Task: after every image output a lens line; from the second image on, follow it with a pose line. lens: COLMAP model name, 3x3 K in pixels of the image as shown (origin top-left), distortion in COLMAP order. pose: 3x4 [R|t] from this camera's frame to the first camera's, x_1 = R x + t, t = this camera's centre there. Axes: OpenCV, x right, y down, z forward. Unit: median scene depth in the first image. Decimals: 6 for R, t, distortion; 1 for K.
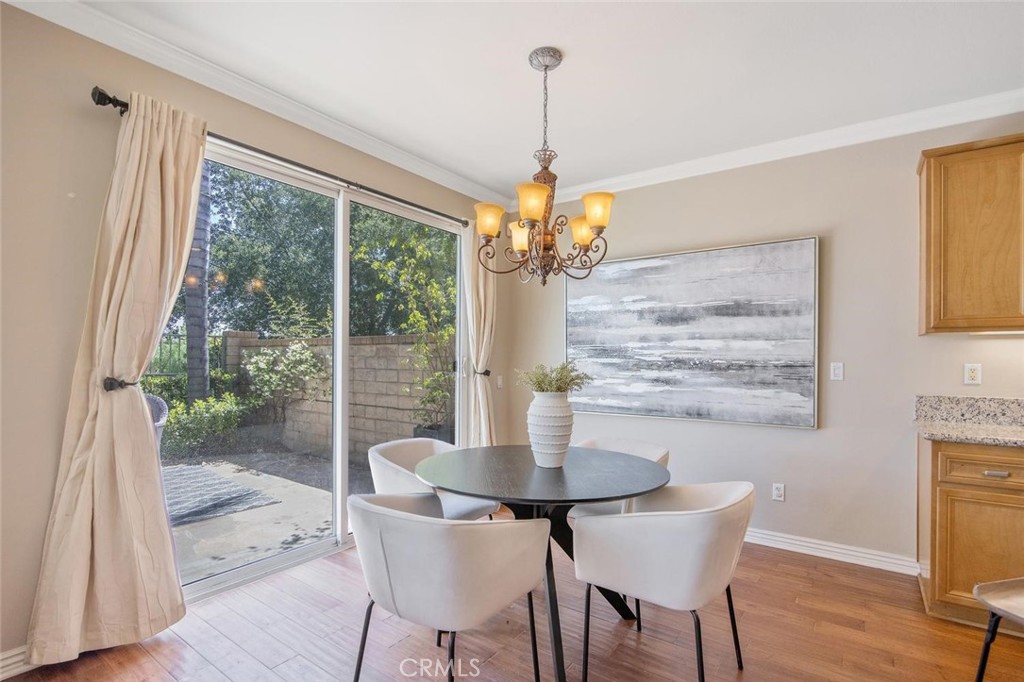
lens RADIAL K [[483.4, 0, 517.8], [0, 483.4, 359.1], [0, 0, 1]] dist [-0.003383, -0.000471]
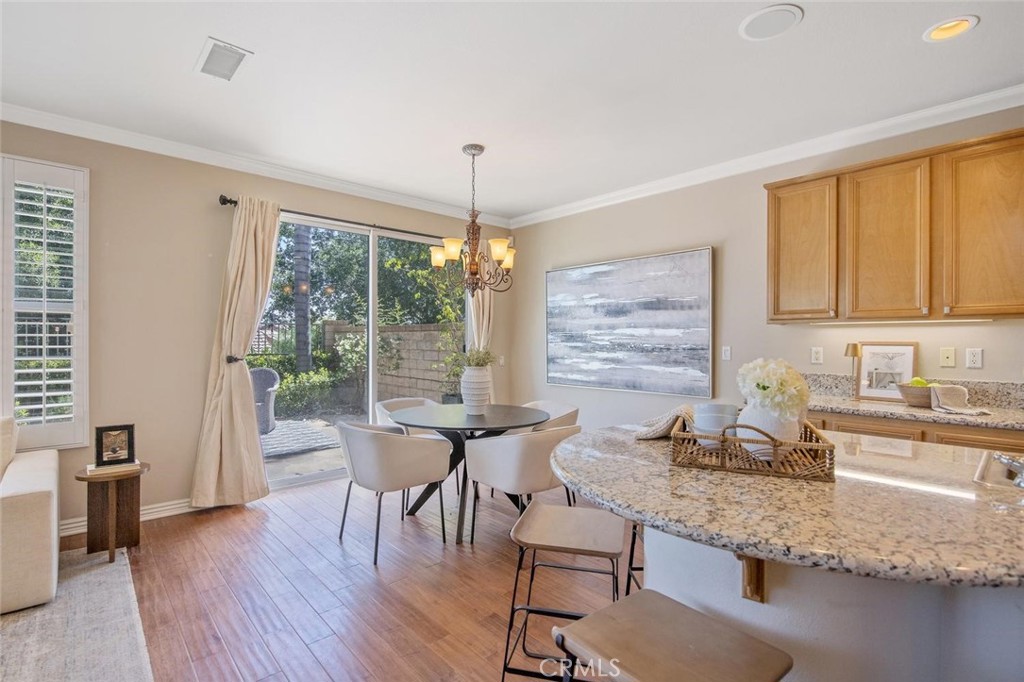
lens RADIAL K [[478.4, 0, 512.0], [0, 478.4, 341.0], [0, 0, 1]] dist [0.012652, -0.000013]
pose [[0.977562, -0.002390, -0.210633, 0.326632], [0.003126, 0.999990, 0.003162, -0.011113], [0.210624, -0.003750, 0.977560, -0.308704]]
